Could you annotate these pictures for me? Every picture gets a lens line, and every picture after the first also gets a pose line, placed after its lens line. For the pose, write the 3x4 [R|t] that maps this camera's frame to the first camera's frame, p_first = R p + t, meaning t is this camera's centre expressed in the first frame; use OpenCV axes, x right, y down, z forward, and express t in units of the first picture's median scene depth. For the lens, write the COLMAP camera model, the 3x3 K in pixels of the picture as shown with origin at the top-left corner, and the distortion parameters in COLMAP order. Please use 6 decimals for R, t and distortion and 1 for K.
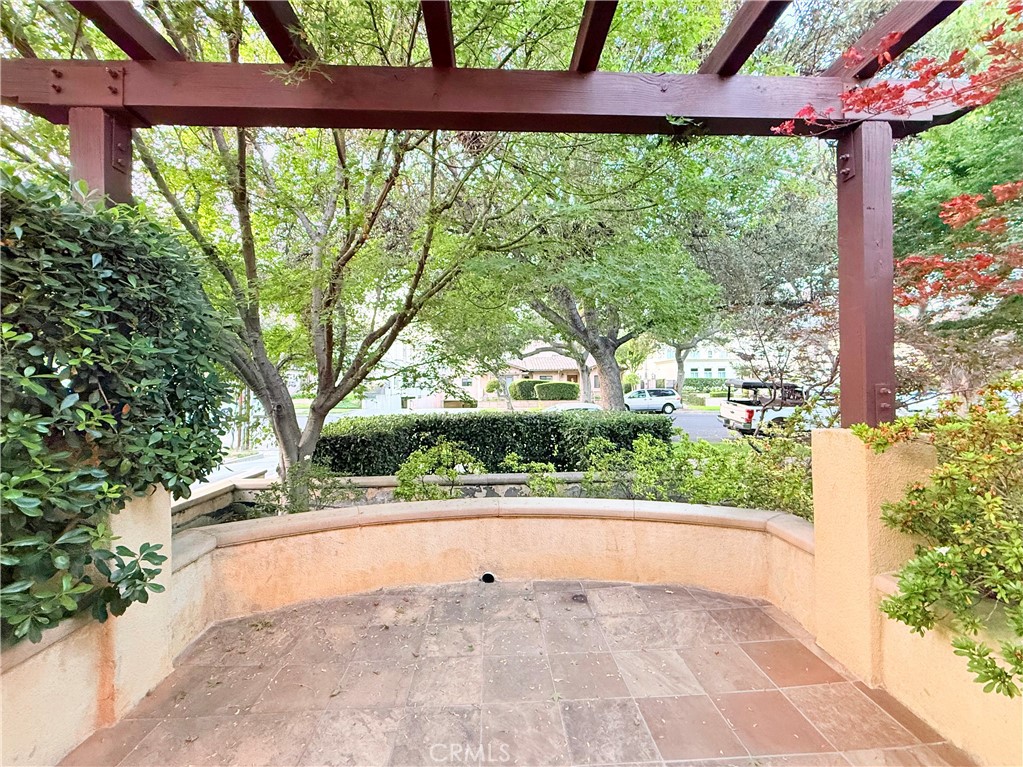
lens RADIAL K [[424.3, 0, 516.1], [0, 424.3, 386.9], [0, 0, 1]] dist [-0.003806, -0.000308]
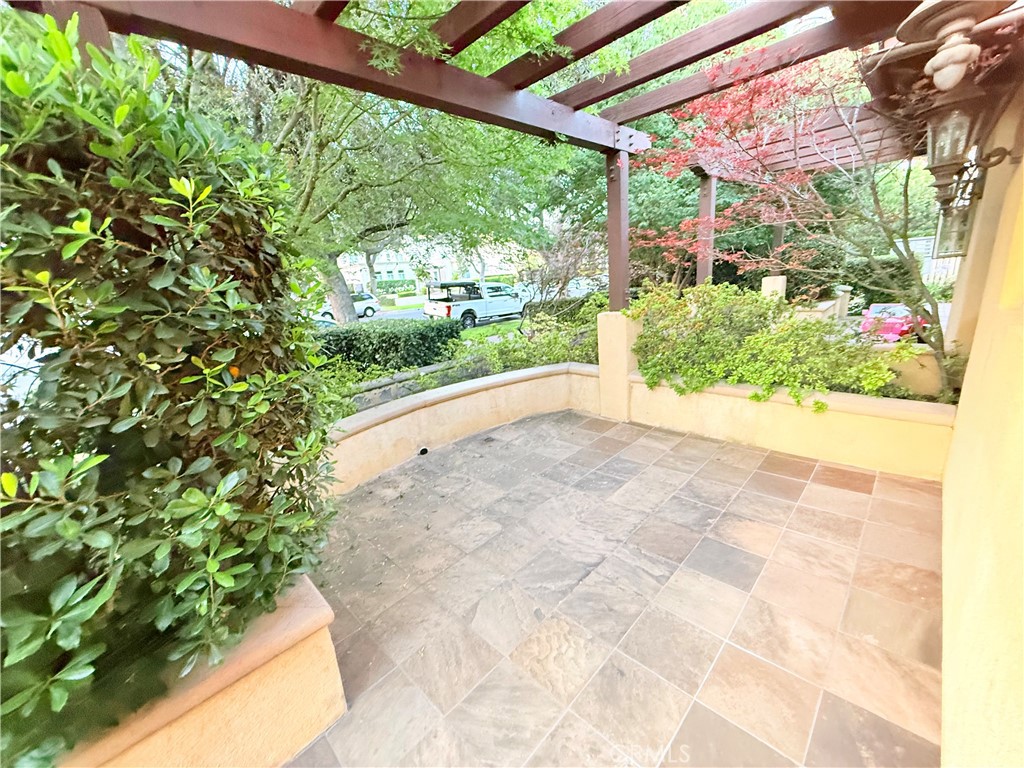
lens RADIAL K [[409.0, 0, 508.9], [0, 409.0, 386.0], [0, 0, 1]] dist [0.000572, -0.000497]
pose [[0.733695, -0.226774, 0.640519, -0.701852], [0.072694, 0.963450, 0.257837, -0.077177], [-0.675579, -0.142612, 0.723364, -0.116957]]
